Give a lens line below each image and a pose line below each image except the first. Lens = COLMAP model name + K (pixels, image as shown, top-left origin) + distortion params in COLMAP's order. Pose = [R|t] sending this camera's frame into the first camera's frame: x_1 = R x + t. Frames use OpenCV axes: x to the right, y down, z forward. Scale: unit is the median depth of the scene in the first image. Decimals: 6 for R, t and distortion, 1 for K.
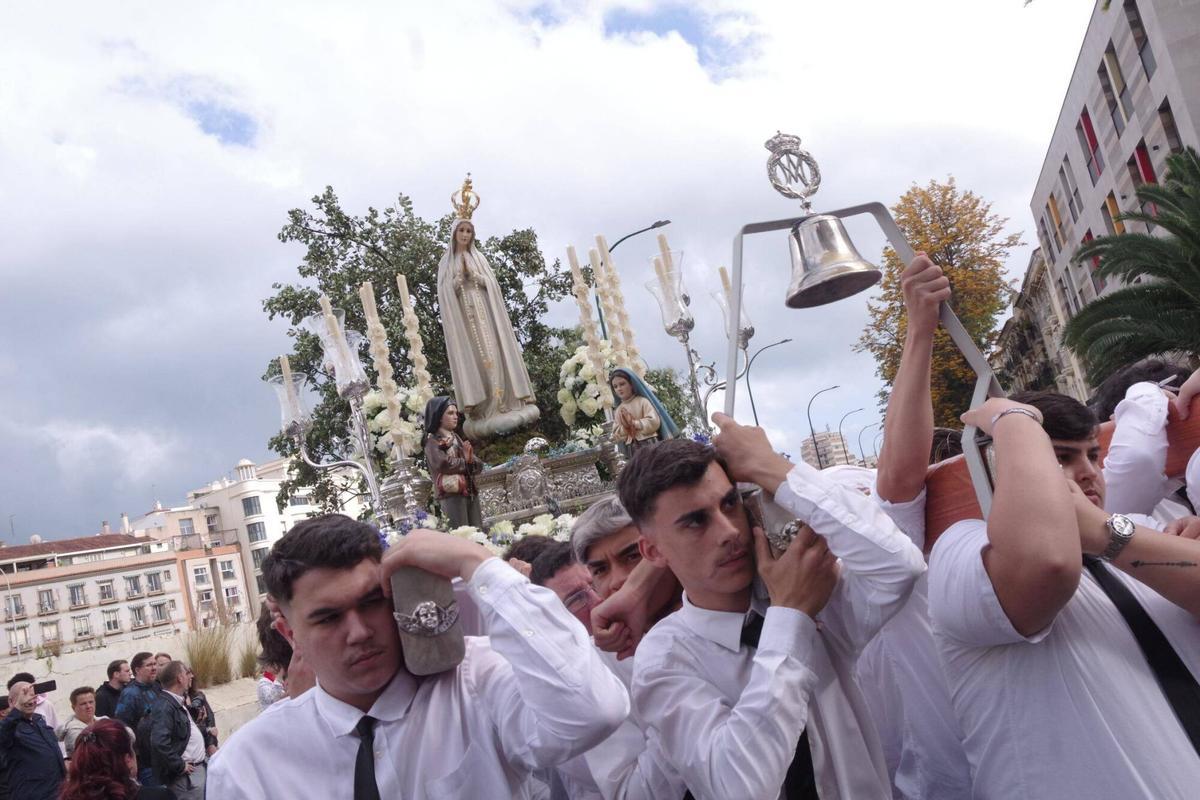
lens RADIAL K [[1192.8, 0, 600.0], [0, 1192.8, 400.0], [0, 0, 1]] dist [-0.006408, 0.201264]
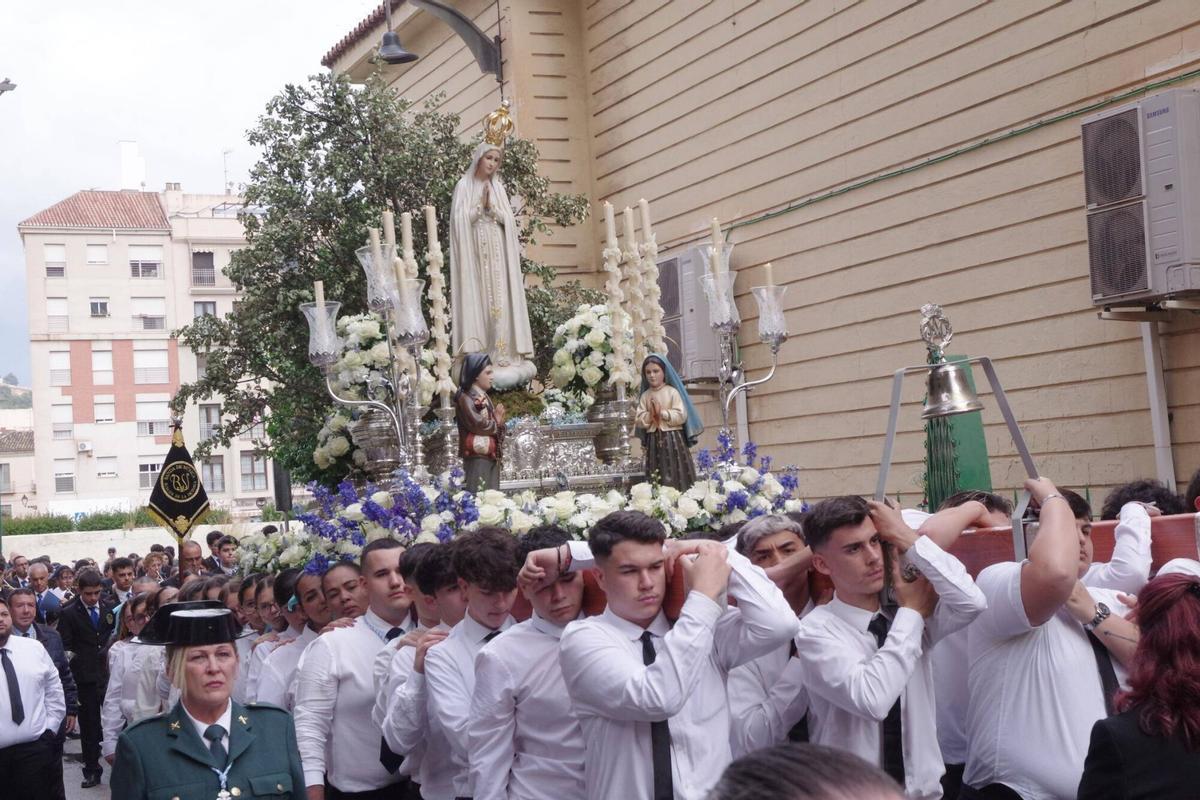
lens RADIAL K [[2179.1, 0, 599.2], [0, 2179.1, 439.3], [0, 0, 1]] dist [0.147999, 0.094964]
pose [[0.970255, 0.172119, 0.170235, -0.298140], [-0.186832, 0.979568, 0.074441, -0.076856], [-0.153944, -0.104032, 0.982588, -0.701842]]
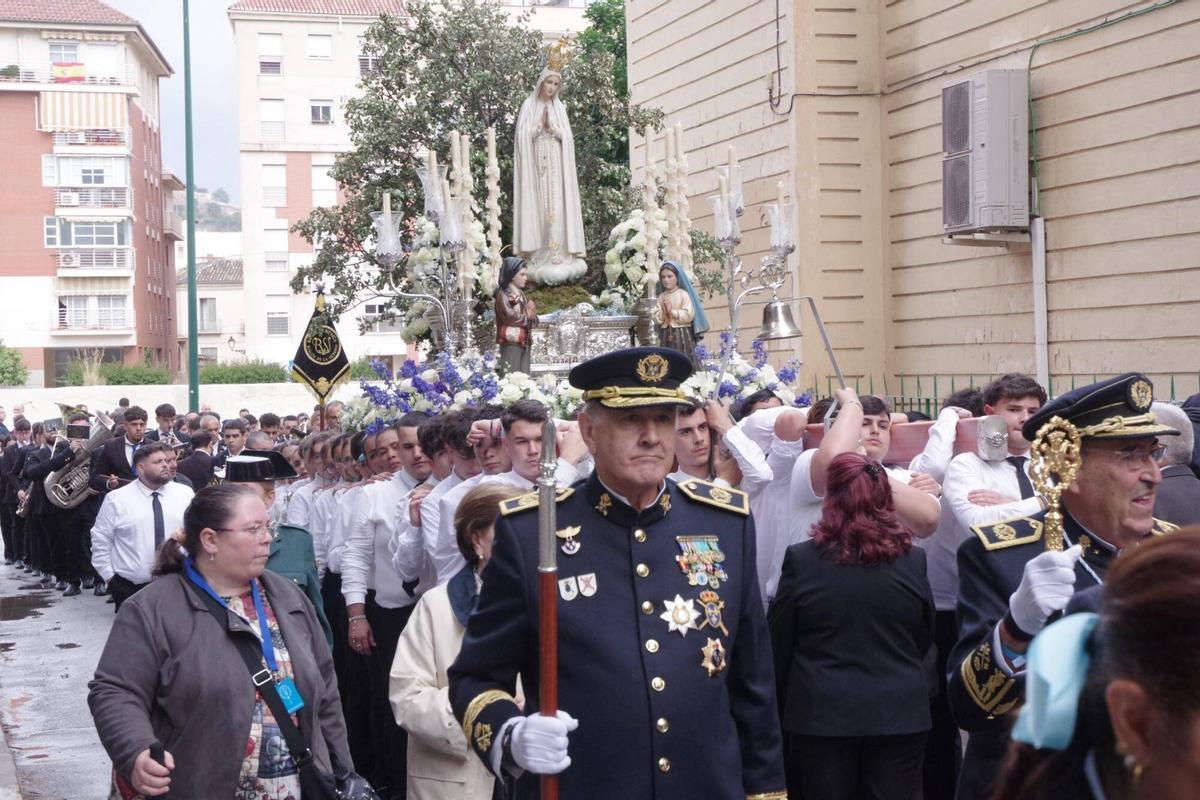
lens RADIAL K [[3056.2, 0, 566.2], [0, 3056.2, 356.1], [0, 0, 1]] dist [1.451023, 0.472497]
pose [[0.978726, 0.204431, 0.017411, -0.106572], [-0.204859, 0.969027, 0.137914, -0.303816], [0.011322, -0.138547, 0.990291, -1.812710]]
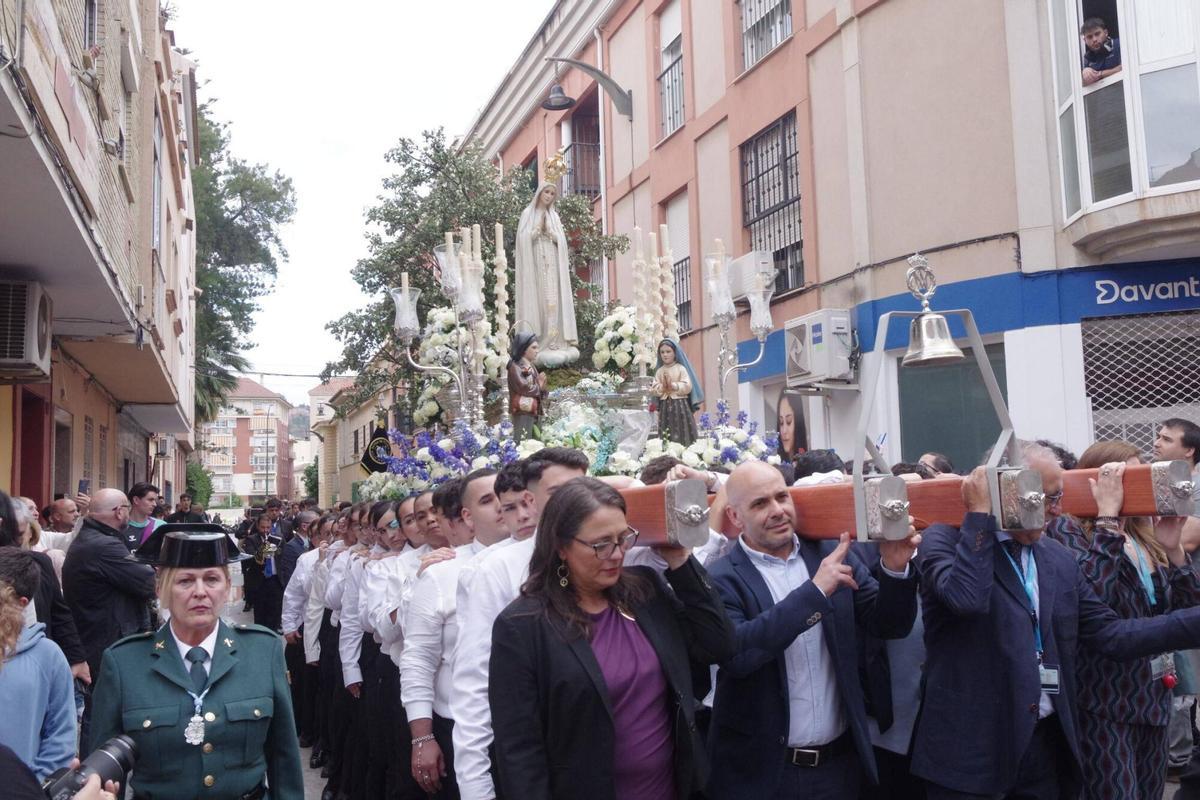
lens RADIAL K [[1192.8, 0, 600.0], [0, 1192.8, 400.0], [0, 0, 1]] dist [-0.006408, 0.201264]
pose [[0.973134, 0.200163, 0.113778, -0.169021], [-0.207198, 0.976825, 0.053676, -0.014841], [-0.100397, -0.075808, 0.992055, -0.215118]]
